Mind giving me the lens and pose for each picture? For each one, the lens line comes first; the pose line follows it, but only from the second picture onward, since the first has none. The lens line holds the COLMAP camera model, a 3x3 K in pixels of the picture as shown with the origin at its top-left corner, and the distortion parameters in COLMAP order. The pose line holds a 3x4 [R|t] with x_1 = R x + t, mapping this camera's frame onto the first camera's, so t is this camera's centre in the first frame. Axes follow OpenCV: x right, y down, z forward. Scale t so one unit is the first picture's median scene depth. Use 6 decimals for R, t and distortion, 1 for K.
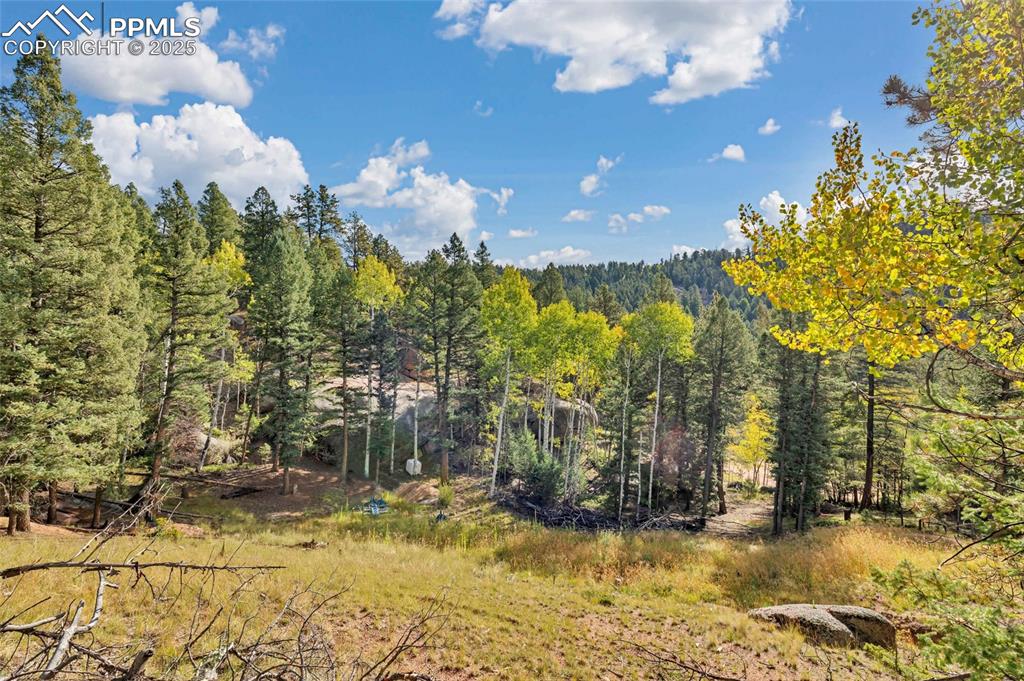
lens RADIAL K [[476.3, 0, 536.6], [0, 476.3, 337.2], [0, 0, 1]] dist [-0.001203, -0.000383]
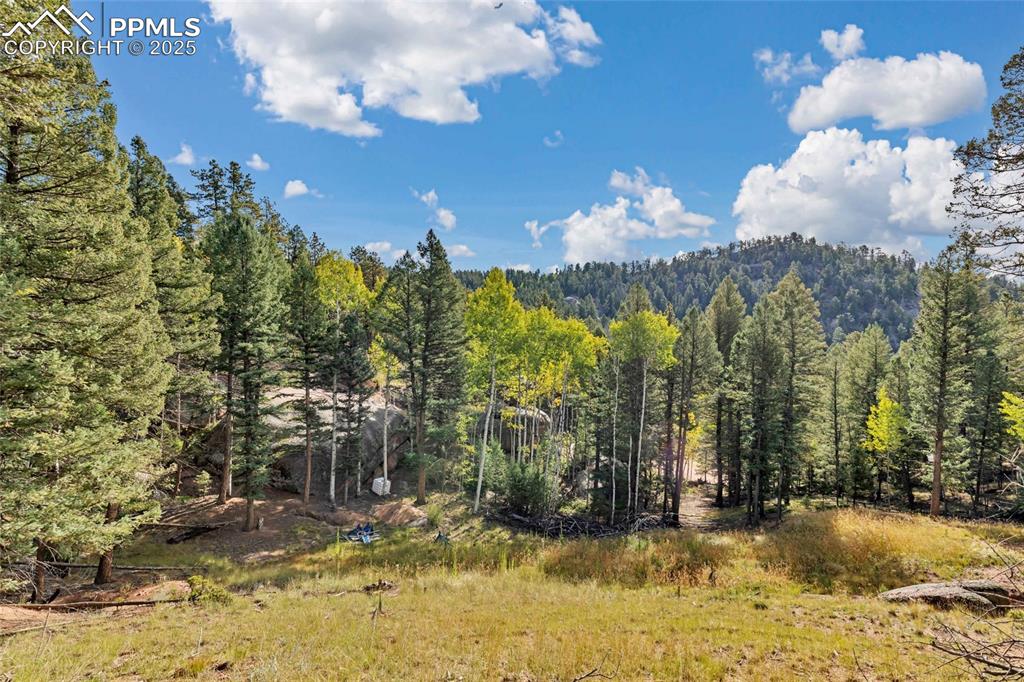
lens RADIAL K [[476.3, 0, 512.2], [0, 476.3, 348.5], [0, 0, 1]] dist [-0.001203, -0.000383]
pose [[0.964539, 0.004520, 0.263902, -0.269499], [-0.007104, 0.999936, 0.008837, 0.001026], [-0.263845, -0.010398, 0.964509, 0.069353]]
